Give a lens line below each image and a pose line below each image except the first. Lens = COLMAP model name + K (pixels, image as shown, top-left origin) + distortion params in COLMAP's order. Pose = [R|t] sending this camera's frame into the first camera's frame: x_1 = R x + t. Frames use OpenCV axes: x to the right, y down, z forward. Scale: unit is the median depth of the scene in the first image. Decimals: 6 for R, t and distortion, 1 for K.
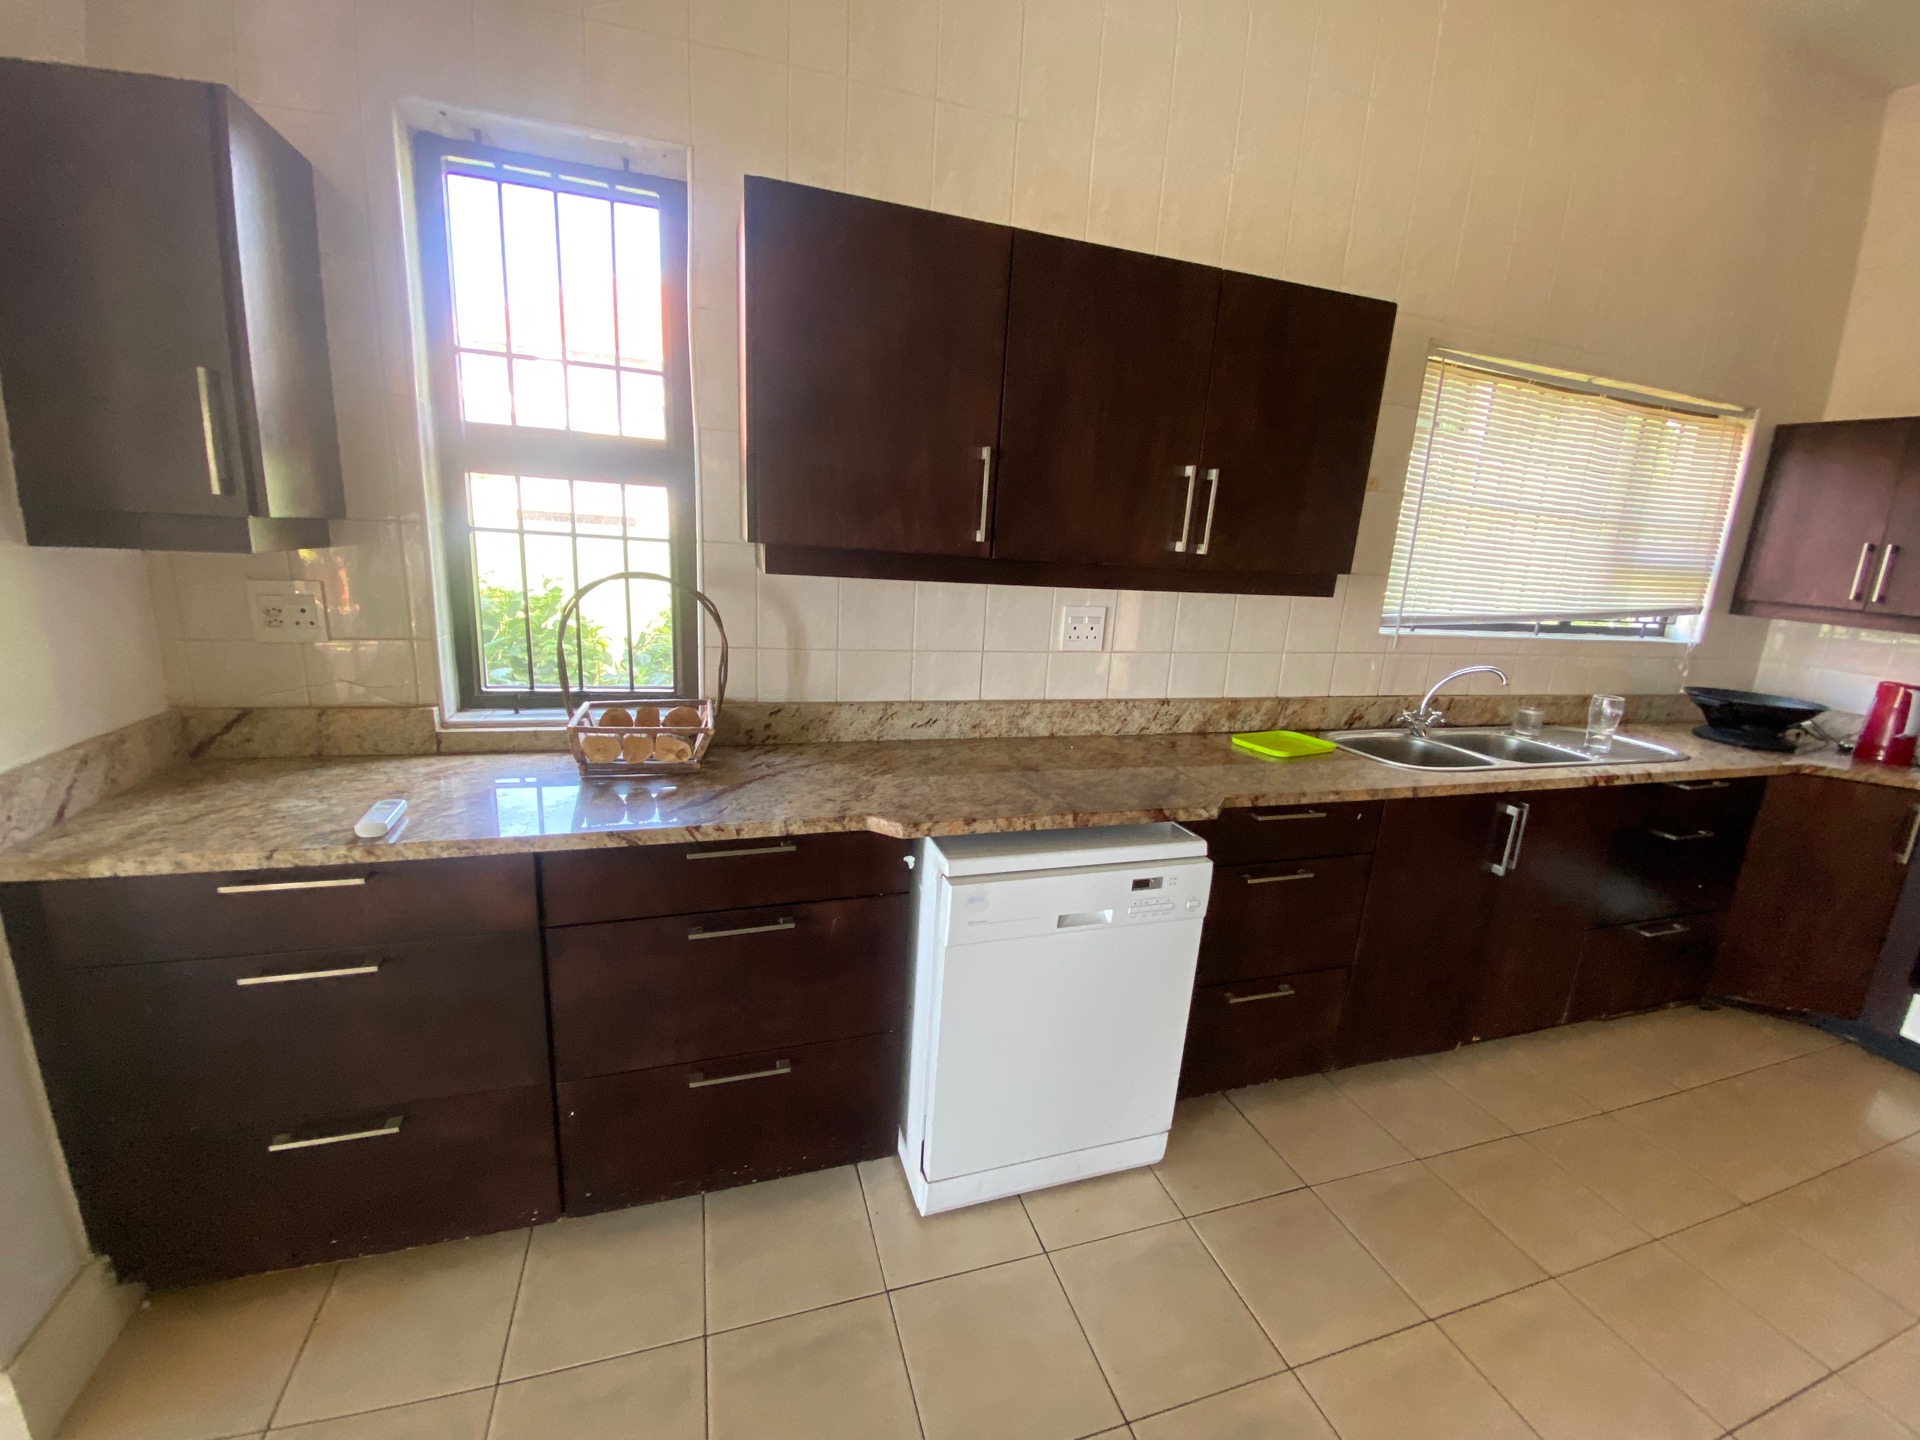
lens RADIAL K [[783.9, 0, 944.5], [0, 783.9, 709.7], [0, 0, 1]] dist [-0.005127, -0.008360]
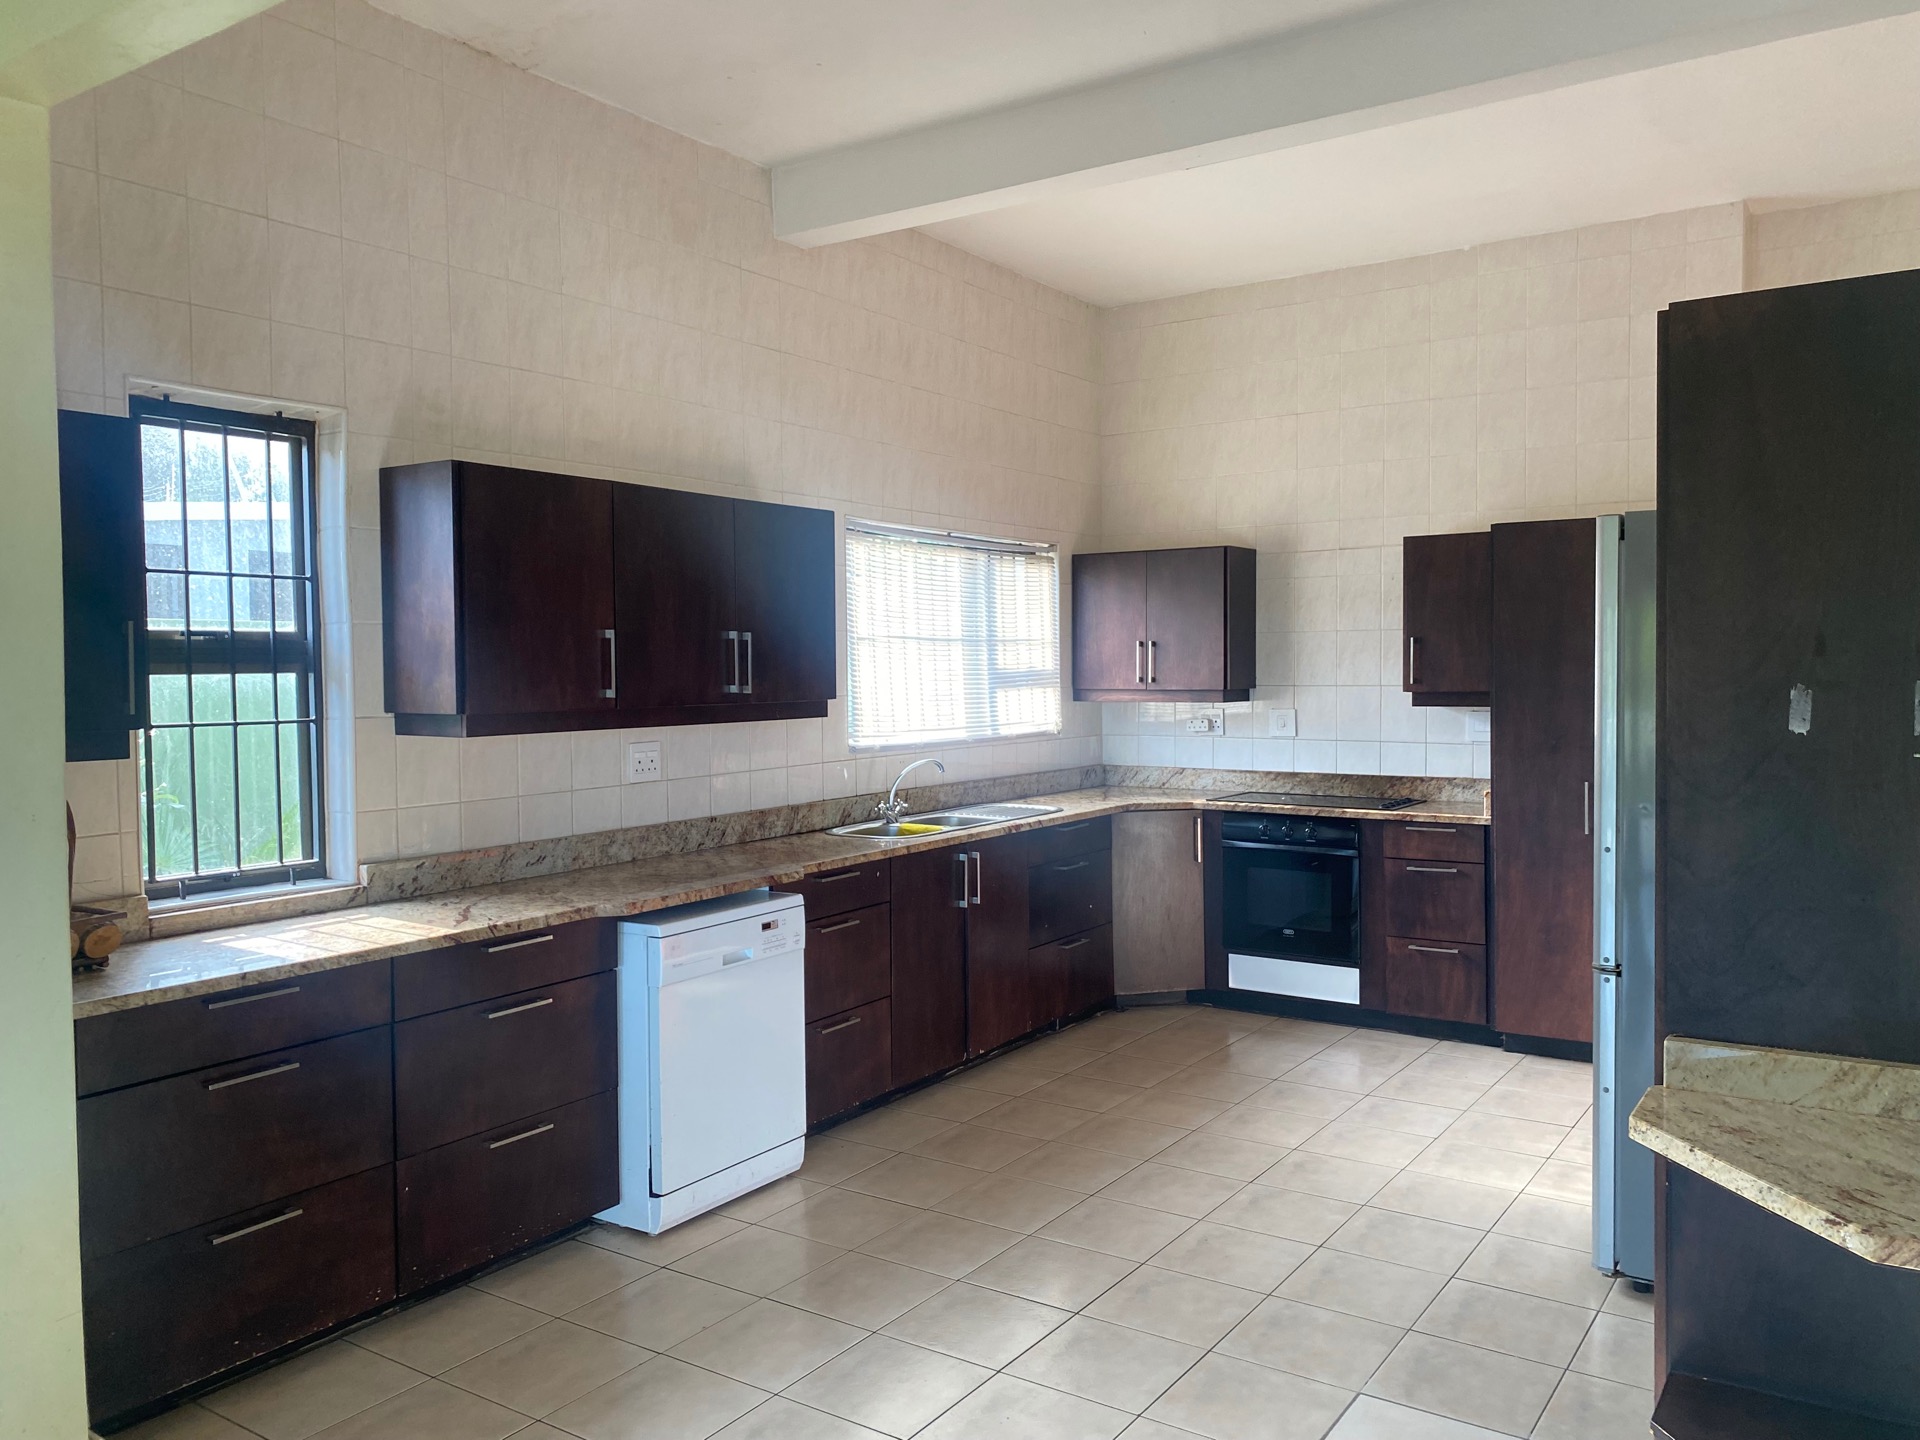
lens RADIAL K [[1450.6, 0, 955.0], [0, 1450.6, 713.7], [0, 0, 1]] dist [-0.009456, 0.003814]
pose [[0.783864, -0.089874, 0.614394, -0.784617], [0.194932, 0.975065, -0.106068, 0.143673], [-0.589542, 0.202908, 0.781837, -0.975213]]
